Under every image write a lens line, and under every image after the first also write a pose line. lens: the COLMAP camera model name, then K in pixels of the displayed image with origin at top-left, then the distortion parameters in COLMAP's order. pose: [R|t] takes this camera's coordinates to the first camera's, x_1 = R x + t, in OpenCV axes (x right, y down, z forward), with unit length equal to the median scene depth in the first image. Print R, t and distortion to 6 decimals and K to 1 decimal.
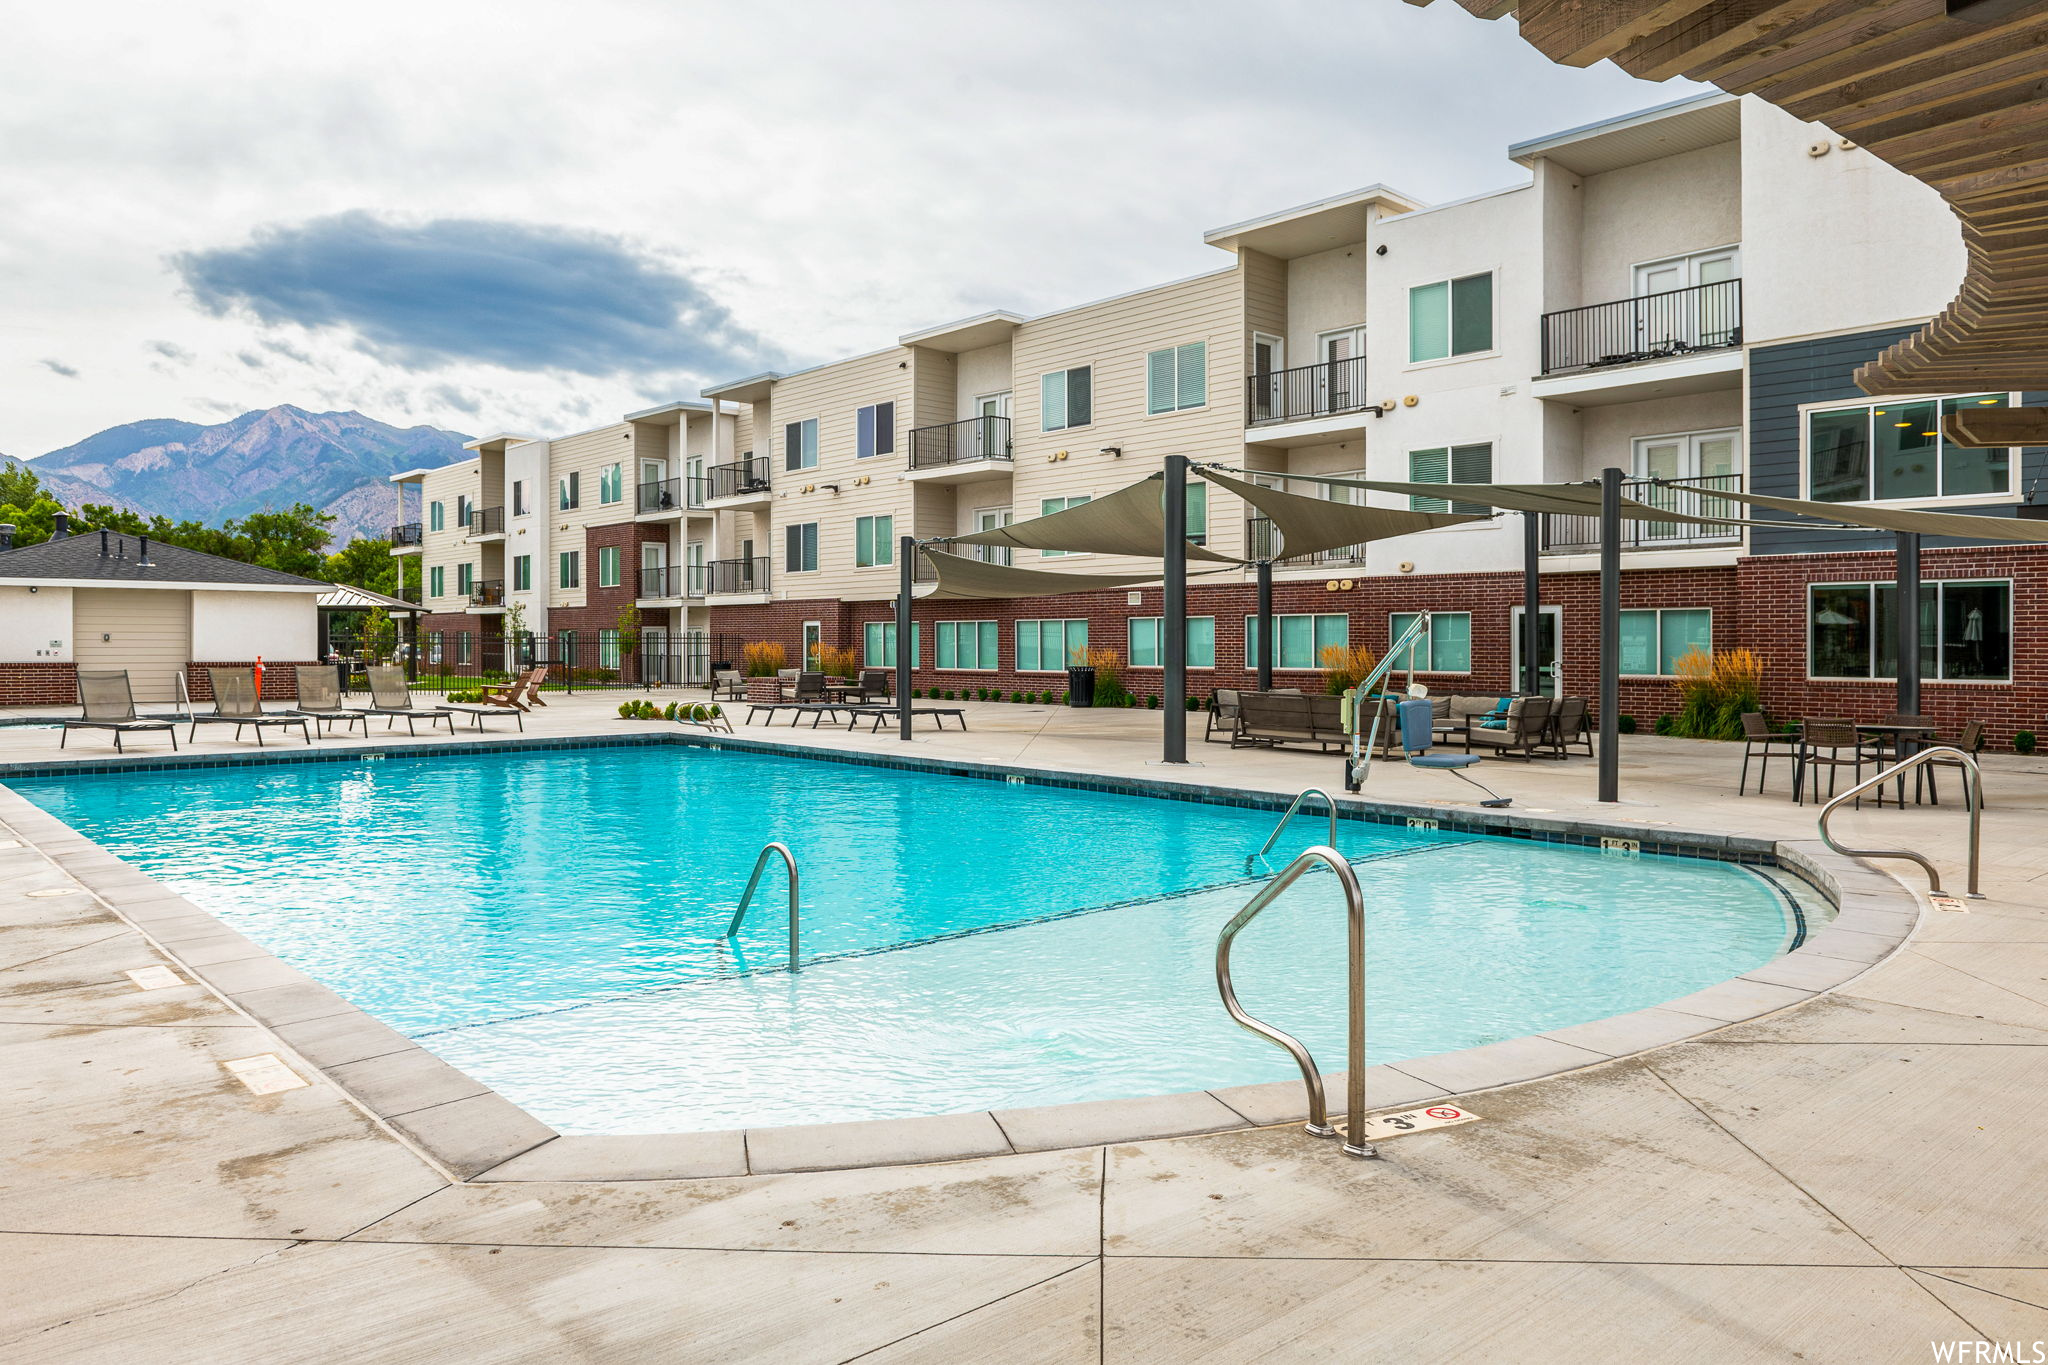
lens RADIAL K [[1418.5, 0, 1039.6], [0, 1418.5, 636.8], [0, 0, 1]] dist [-0.014050, -0.003512]
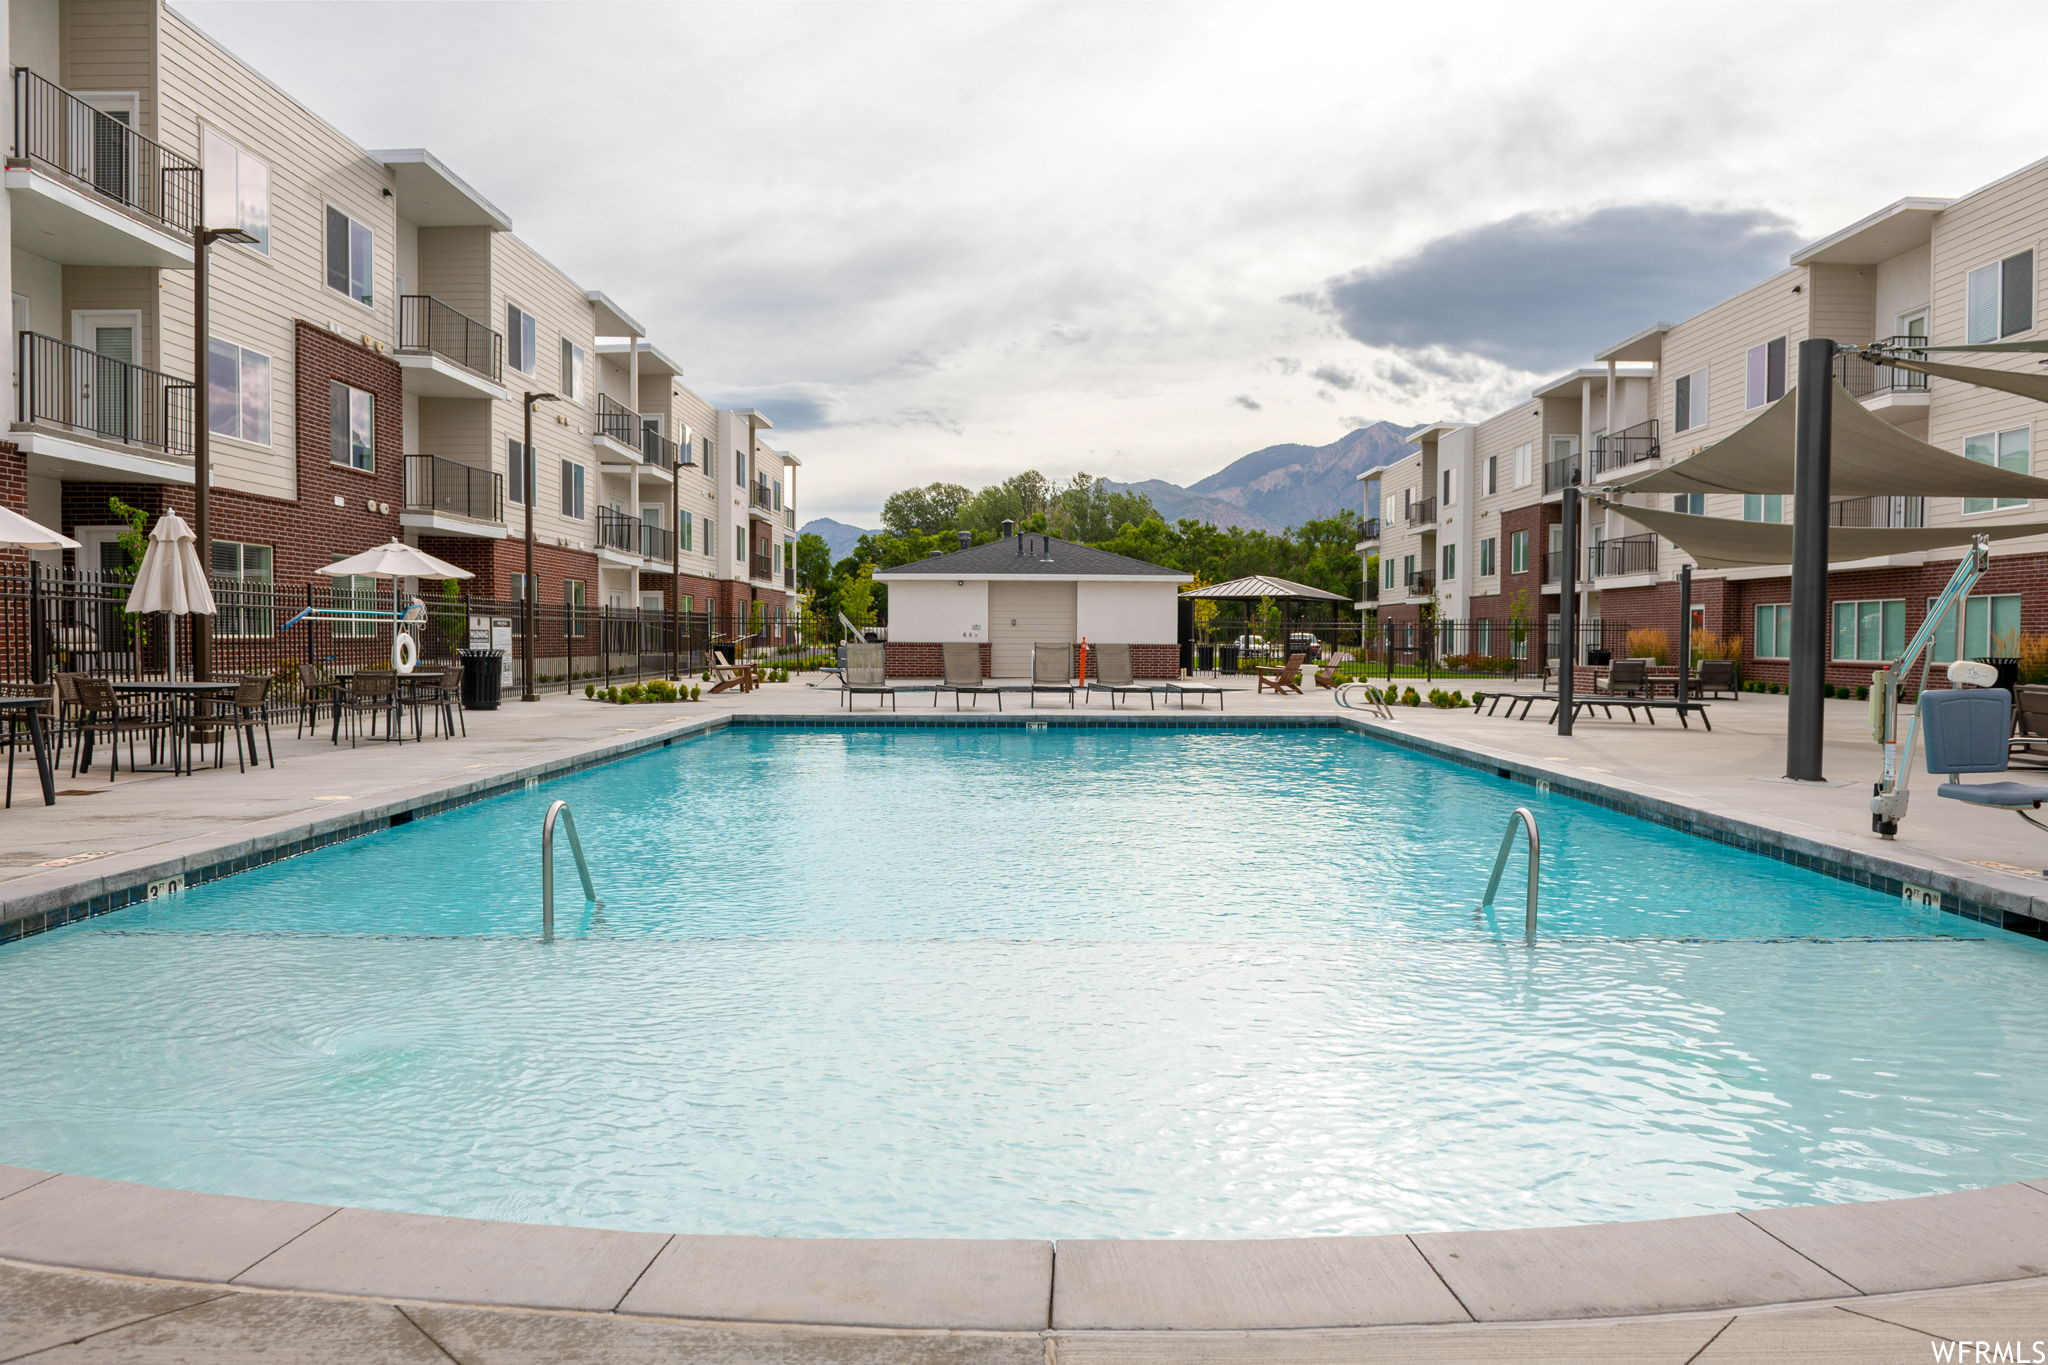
lens RADIAL K [[1418.5, 0, 1039.6], [0, 1418.5, 636.8], [0, 0, 1]] dist [-0.014050, -0.003512]
pose [[0.746104, 0.003648, -0.665819, 0.109894], [-0.002311, 0.999993, 0.002889, 0.006824], [0.665825, -0.000617, 0.746107, 0.091879]]
